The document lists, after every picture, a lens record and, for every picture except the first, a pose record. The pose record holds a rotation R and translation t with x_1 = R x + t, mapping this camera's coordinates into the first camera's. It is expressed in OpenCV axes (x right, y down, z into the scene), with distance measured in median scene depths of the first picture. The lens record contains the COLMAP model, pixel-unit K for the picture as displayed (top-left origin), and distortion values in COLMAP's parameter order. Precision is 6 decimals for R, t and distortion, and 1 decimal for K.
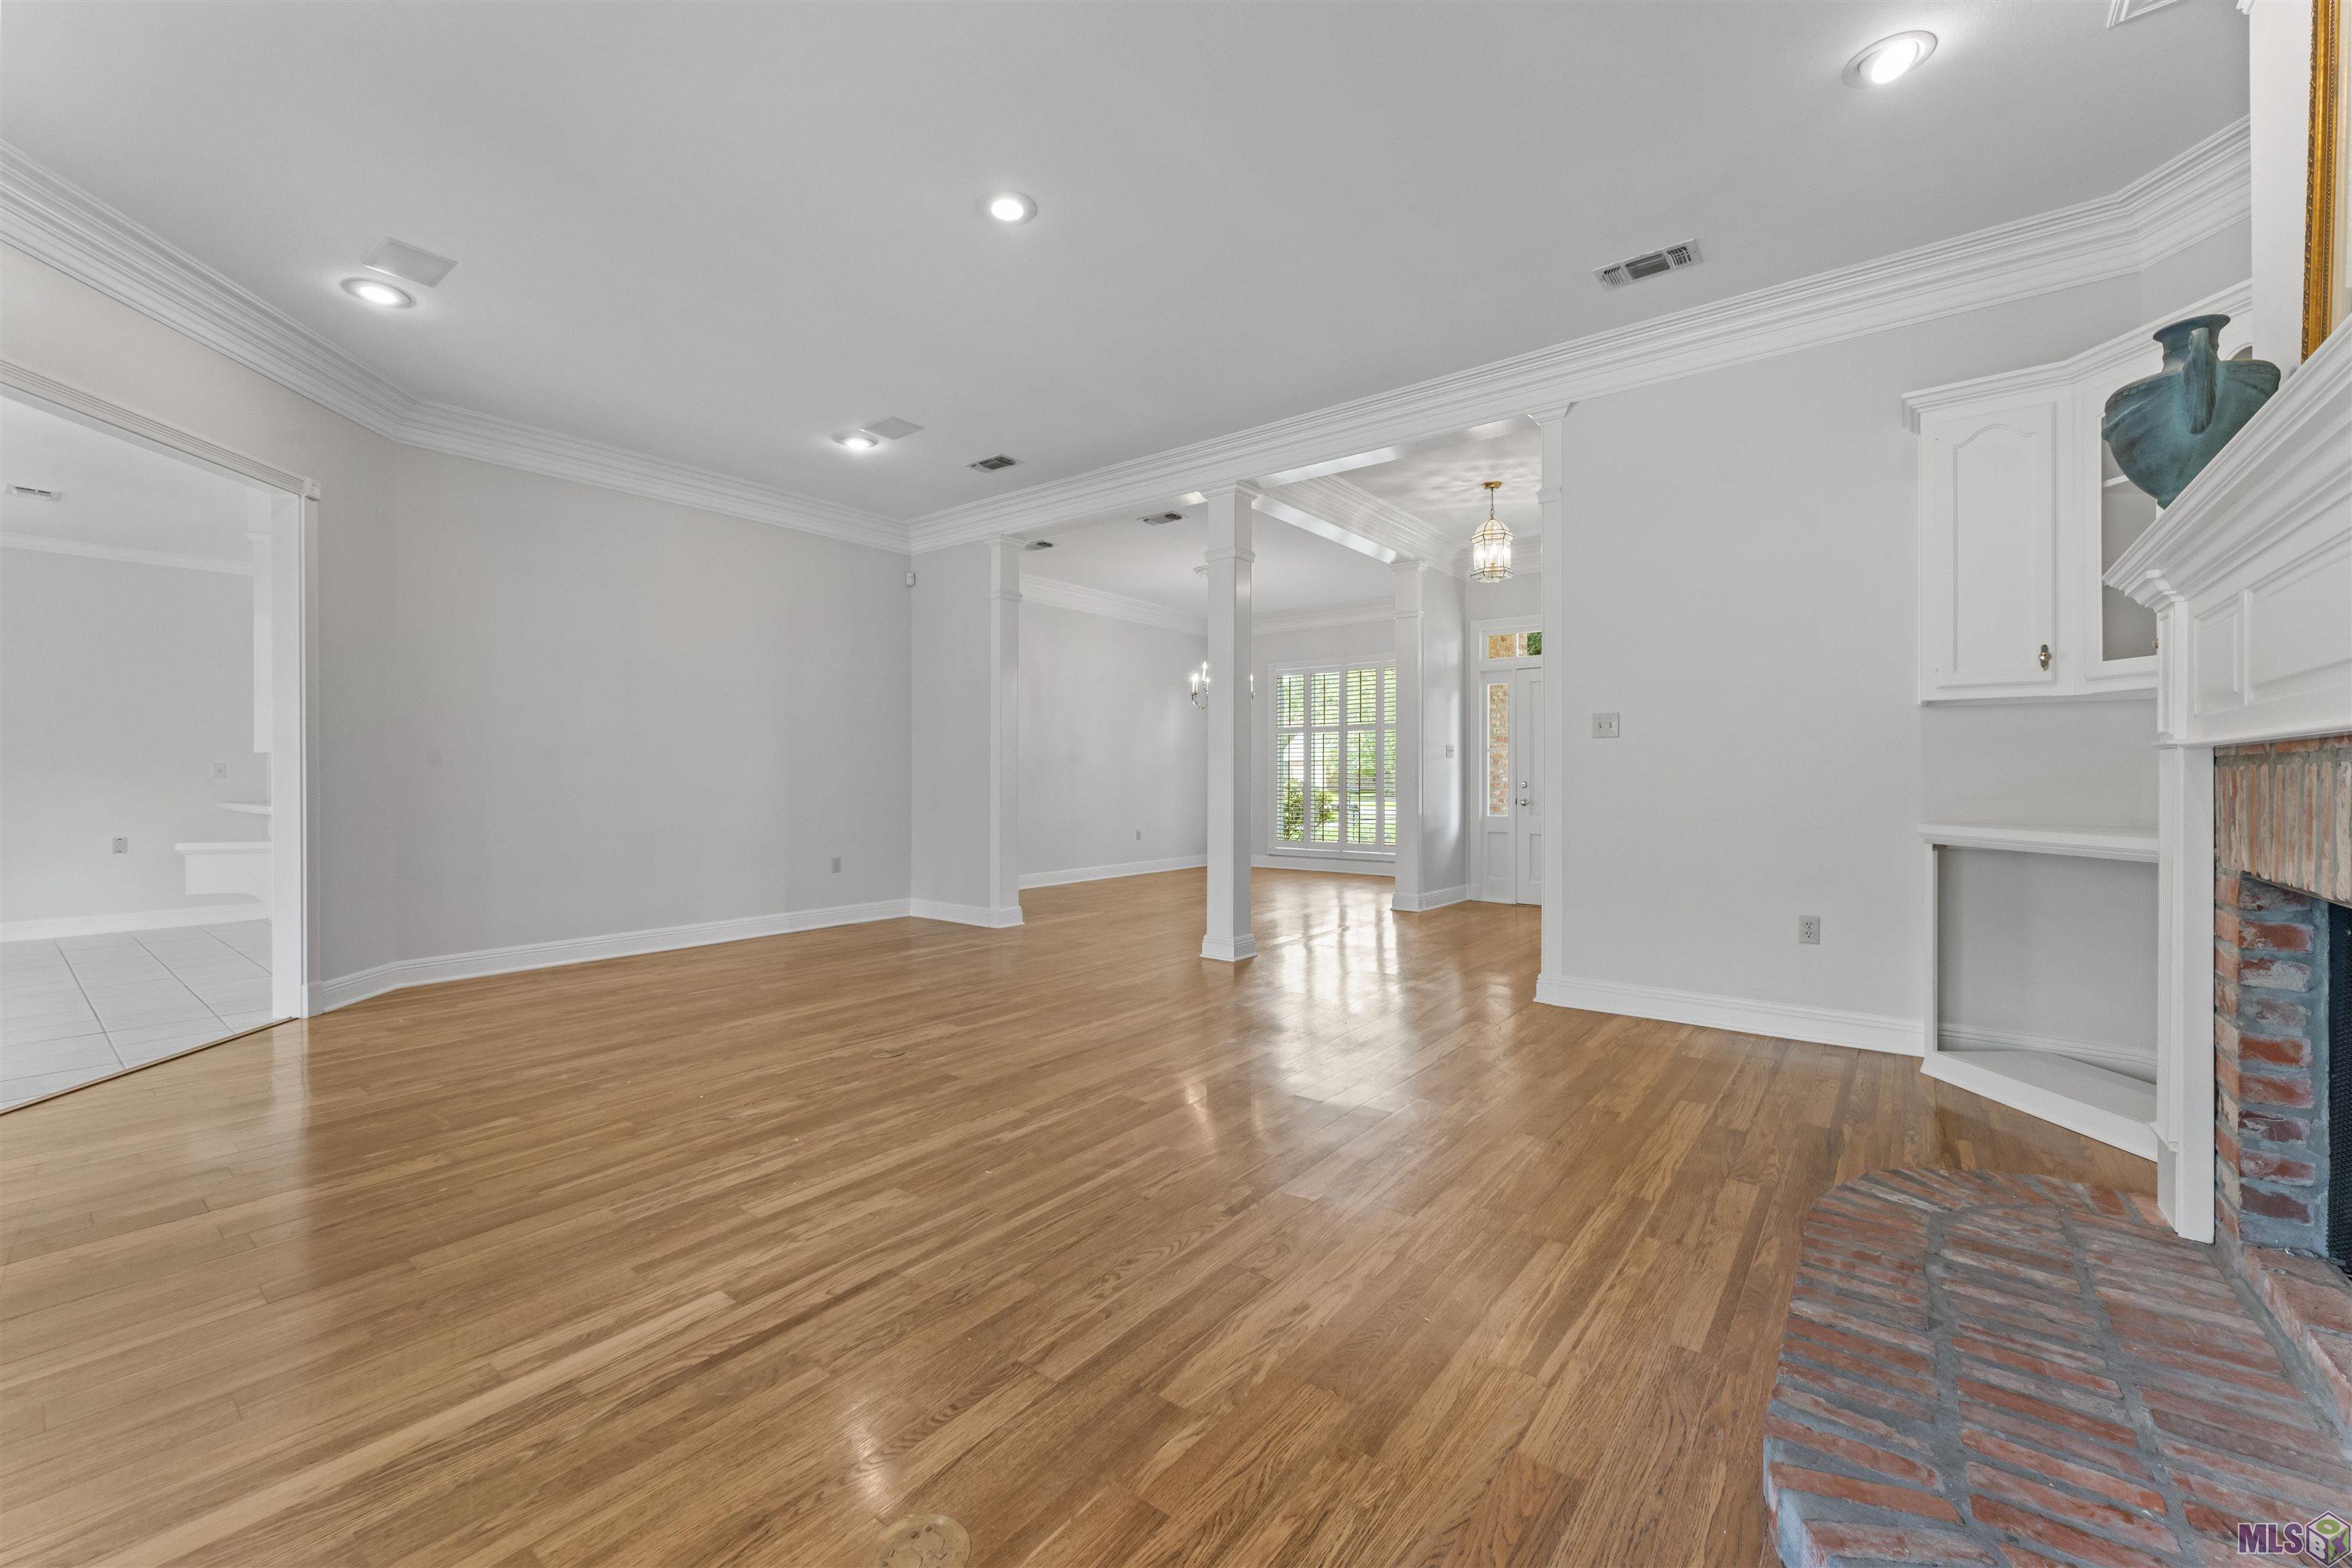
lens RADIAL K [[939.6, 0, 1164.1], [0, 939.6, 779.8], [0, 0, 1]] dist [0.001717, -0.000535]
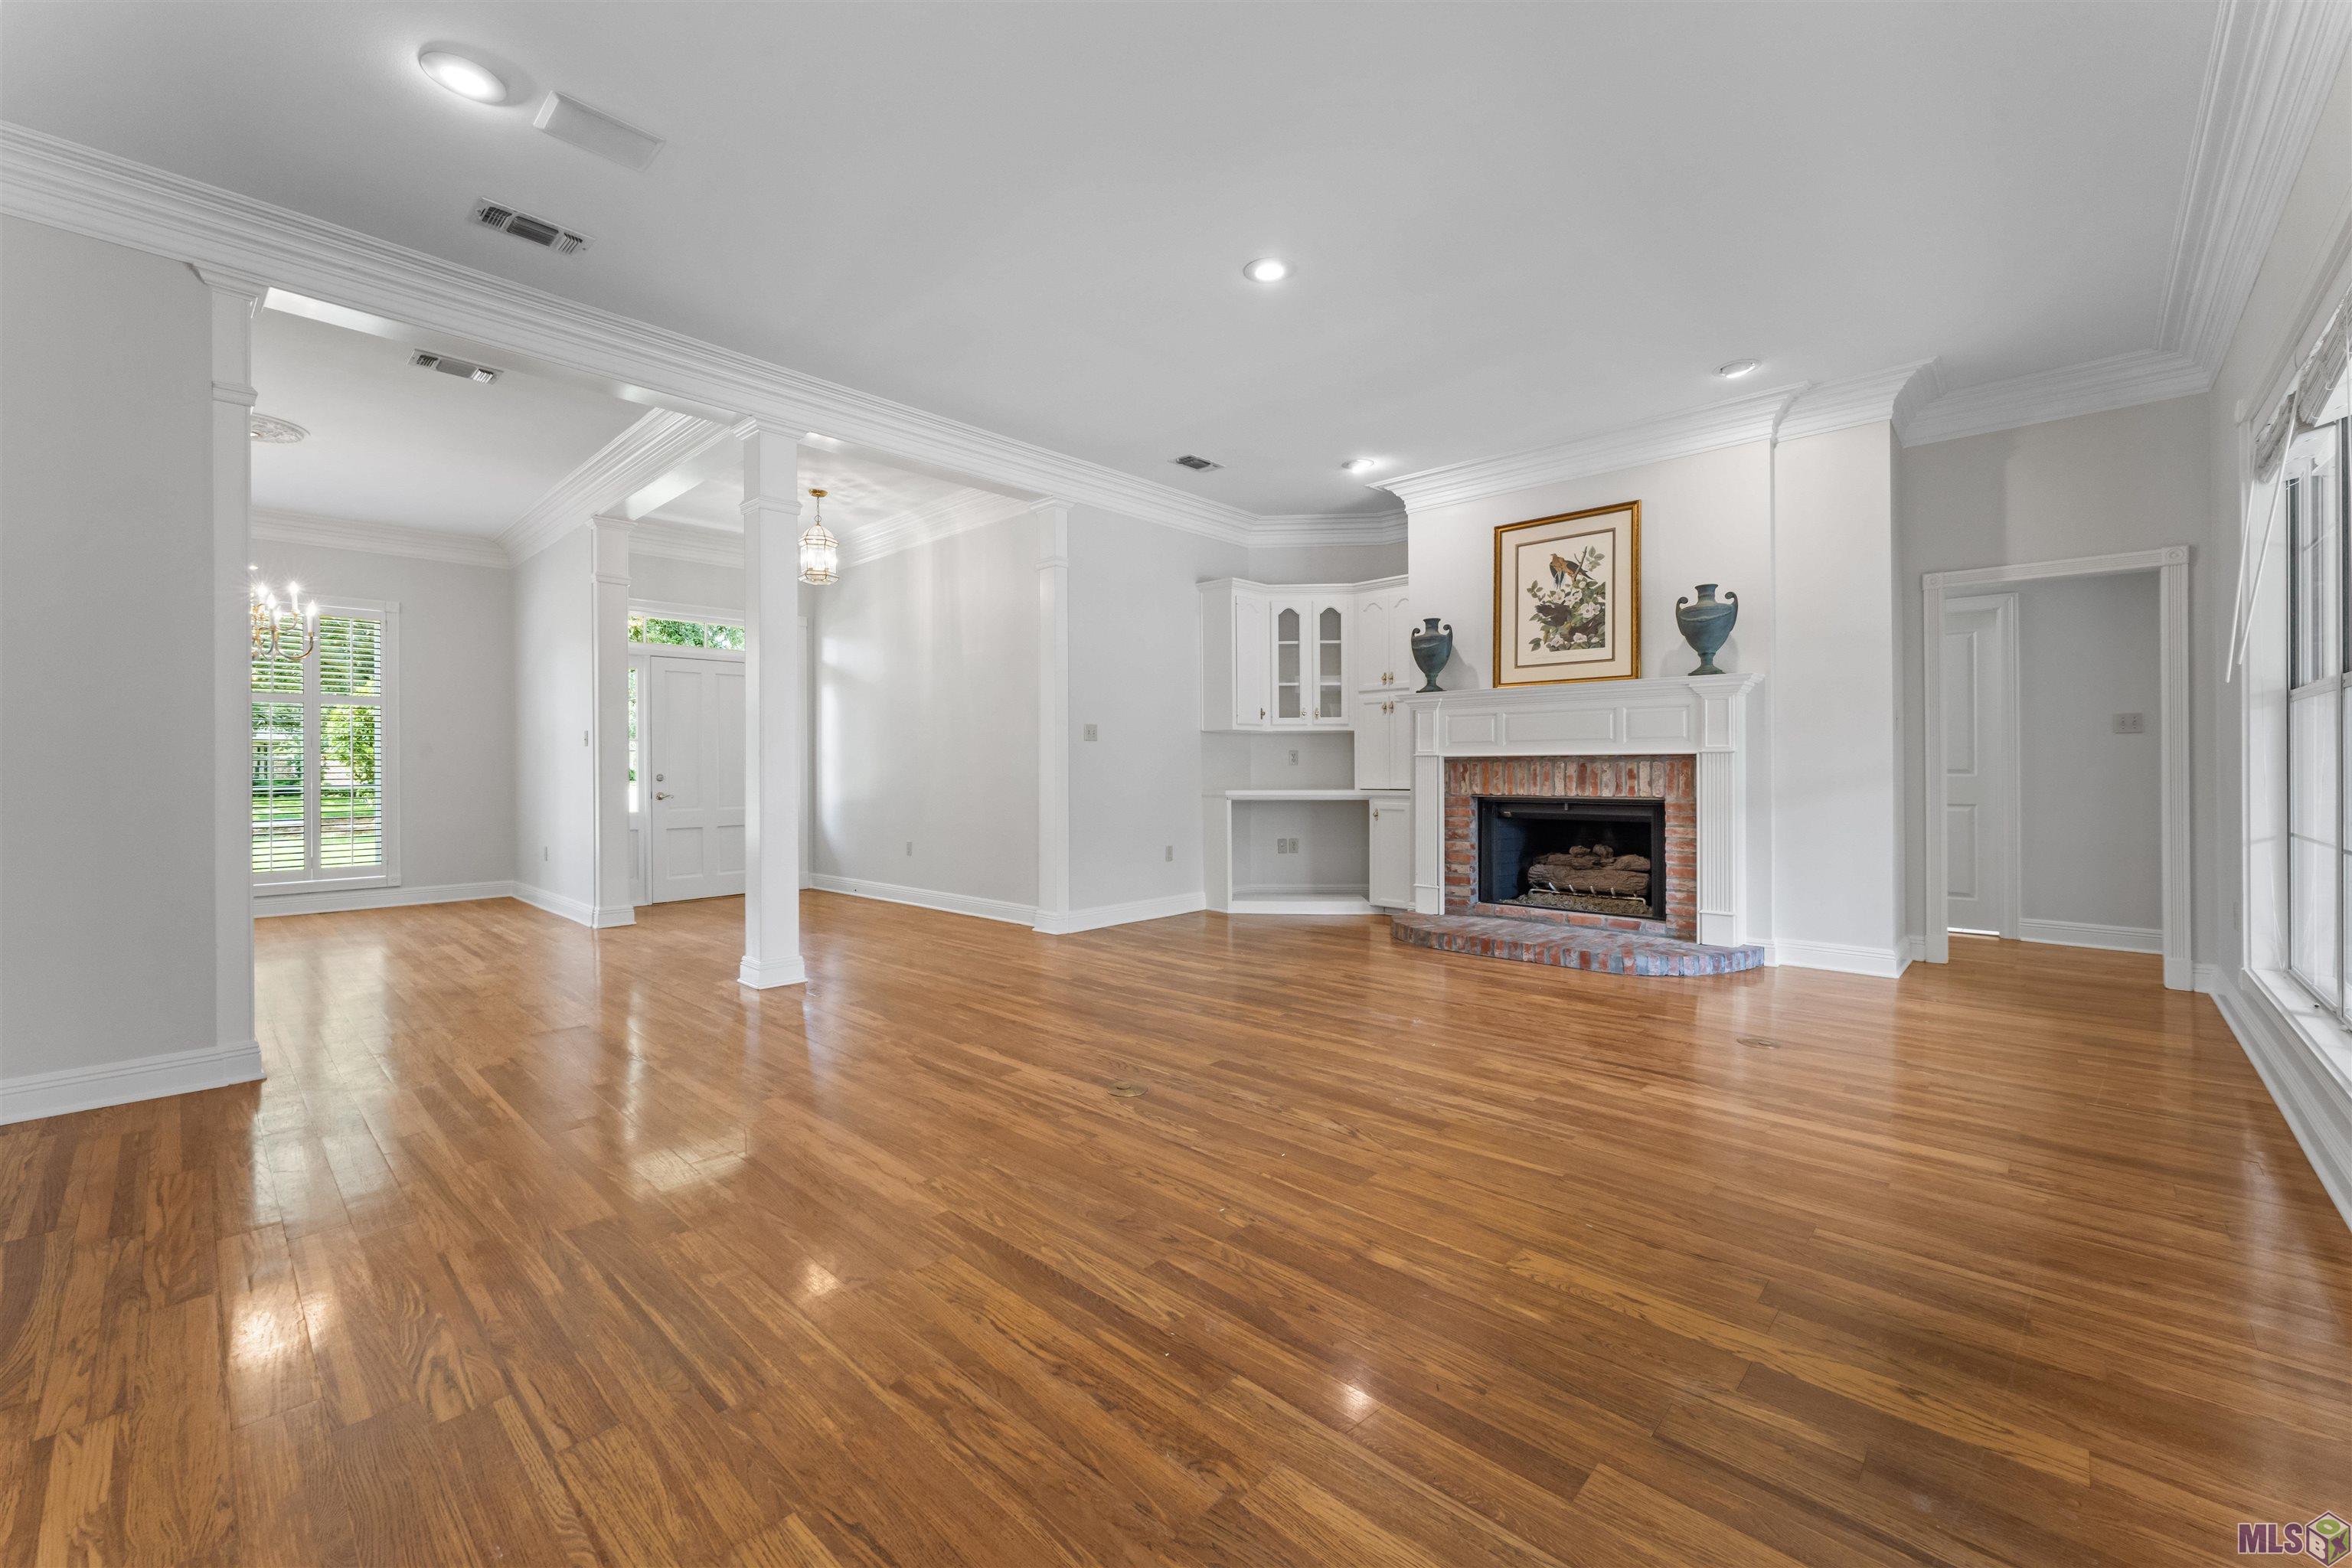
lens RADIAL K [[939.6, 0, 1165.5], [0, 939.6, 764.8], [0, 0, 1]] dist [0.001717, -0.000535]
pose [[0.093801, 0.003885, 0.995583, -0.699154], [0.007143, 0.999964, -0.004575, -0.000263], [-0.995565, 0.007540, 0.093770, 0.541699]]
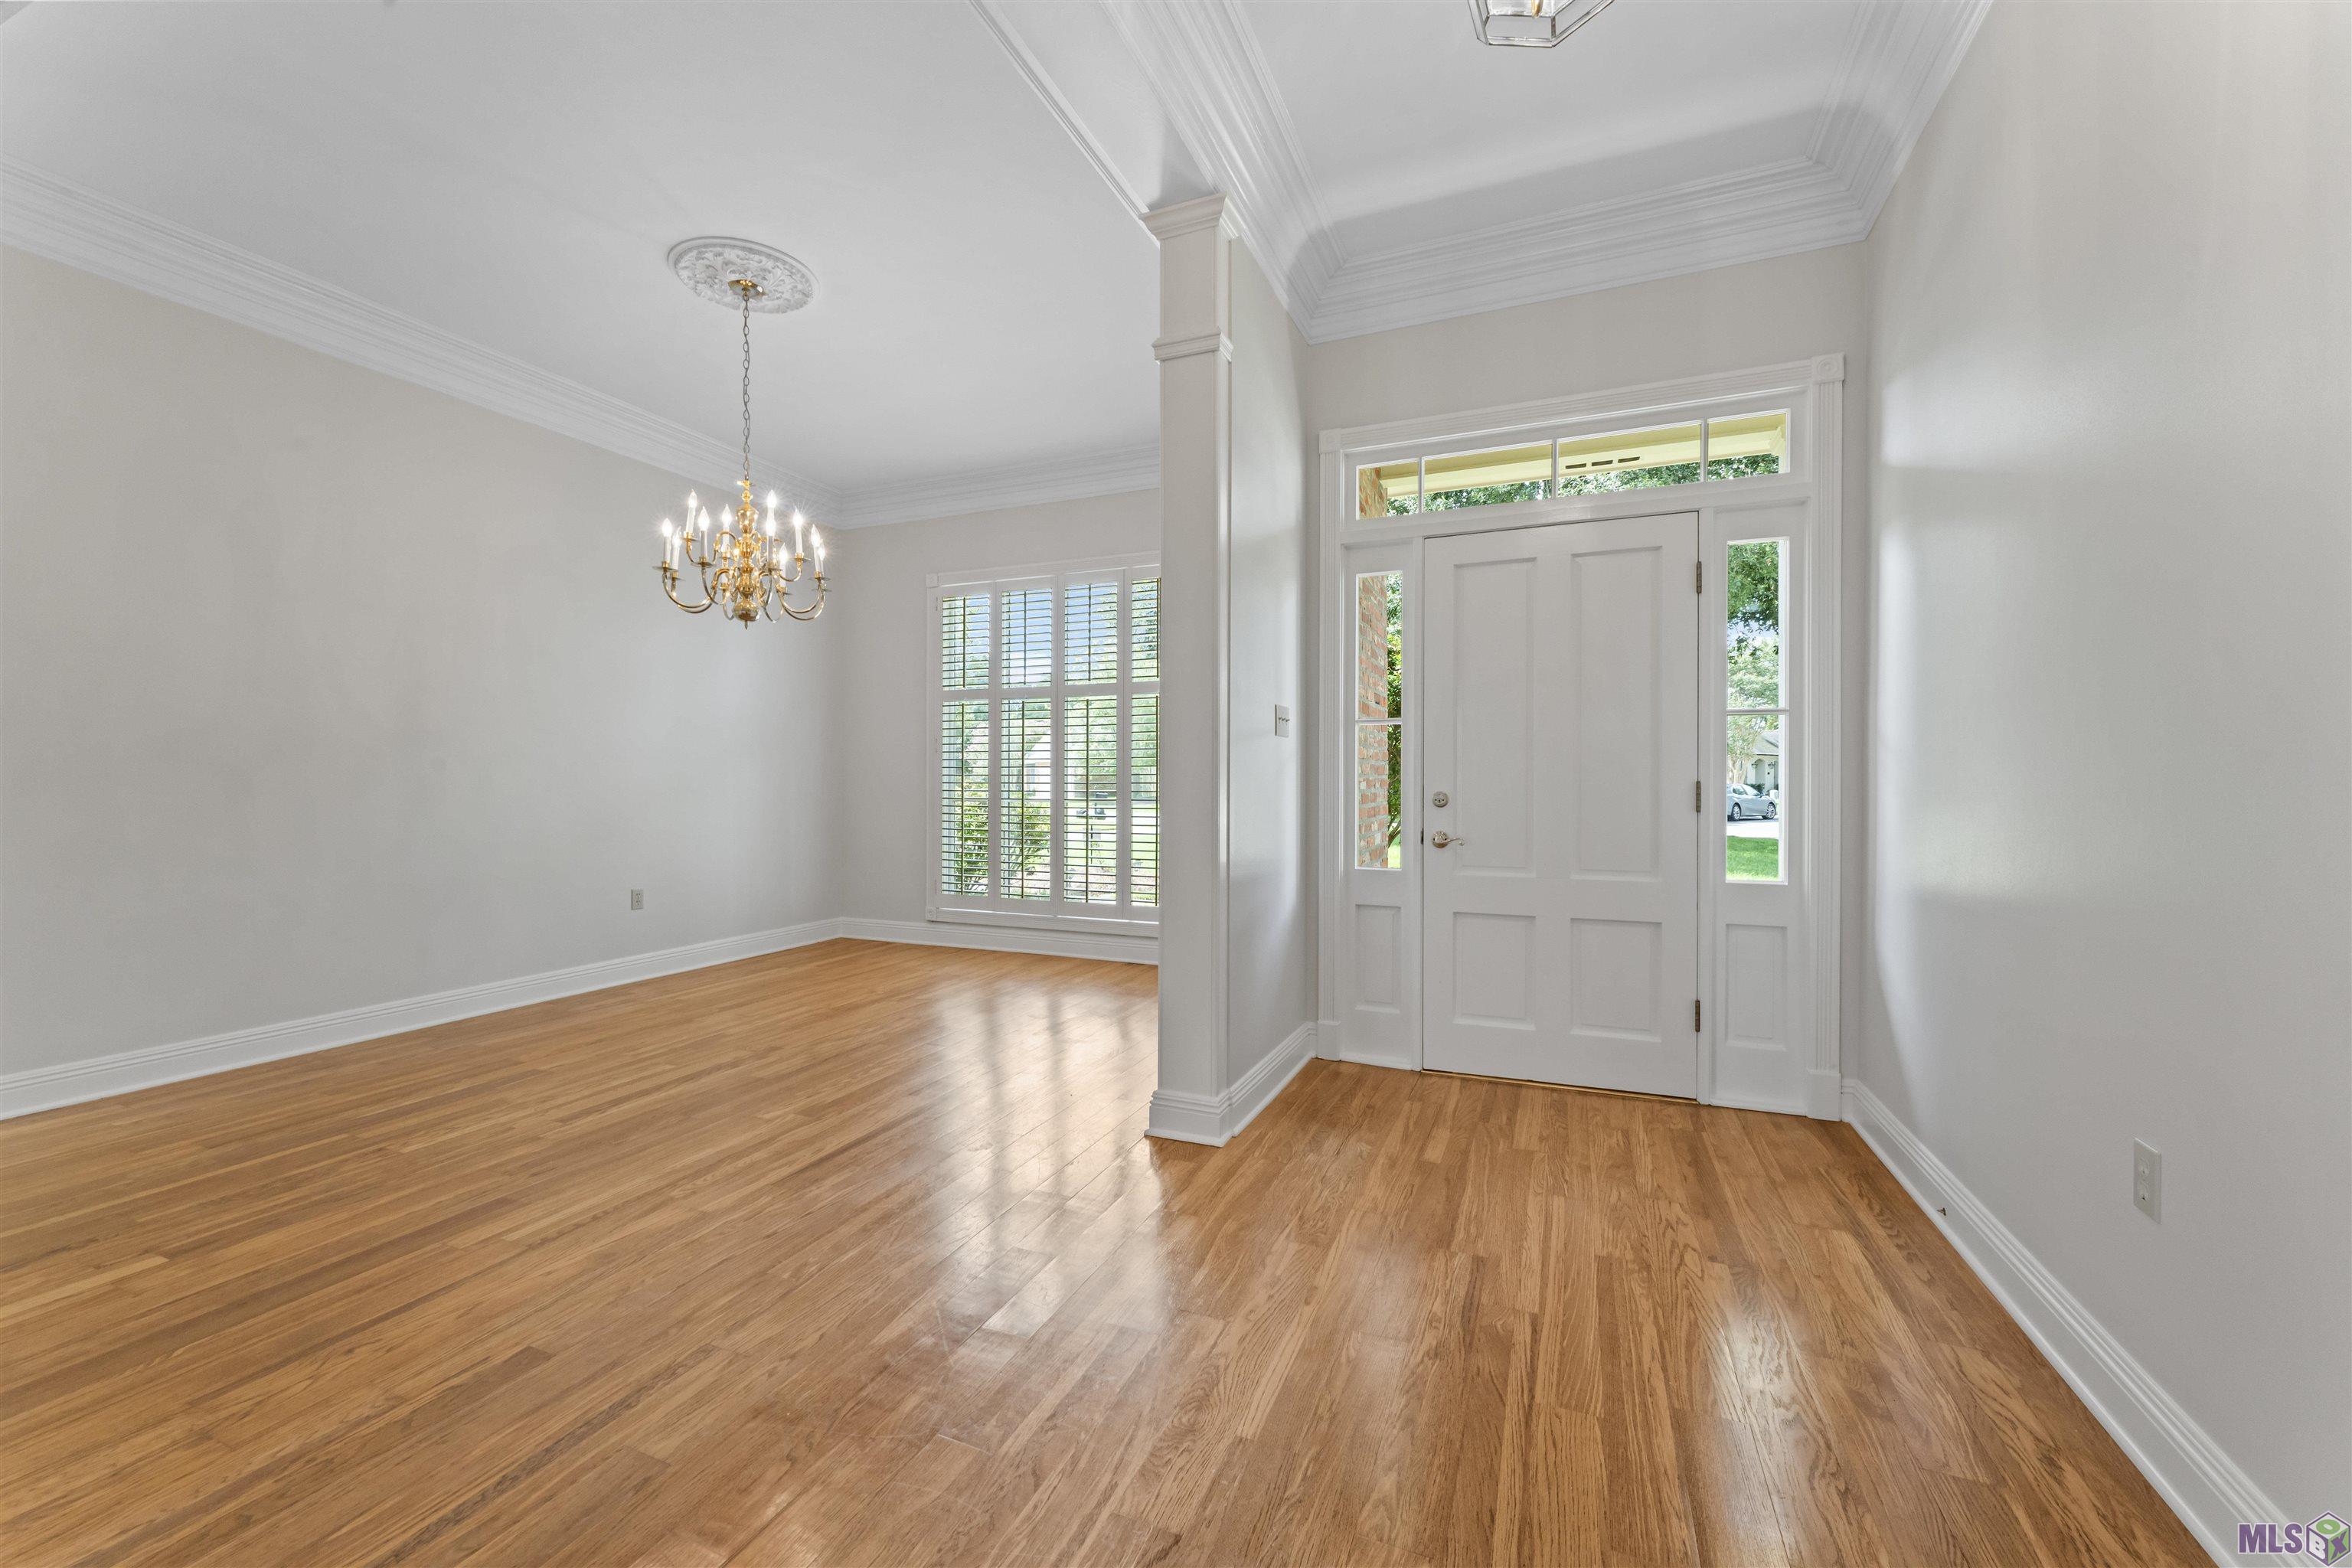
lens RADIAL K [[939.6, 0, 1173.5], [0, 939.6, 785.6], [0, 0, 1]] dist [0.001717, -0.000535]
pose [[0.963061, -0.006799, 0.269197, 0.191676], [0.005561, 0.999970, 0.005362, -0.006602], [-0.269225, -0.003667, 0.963070, 0.817193]]
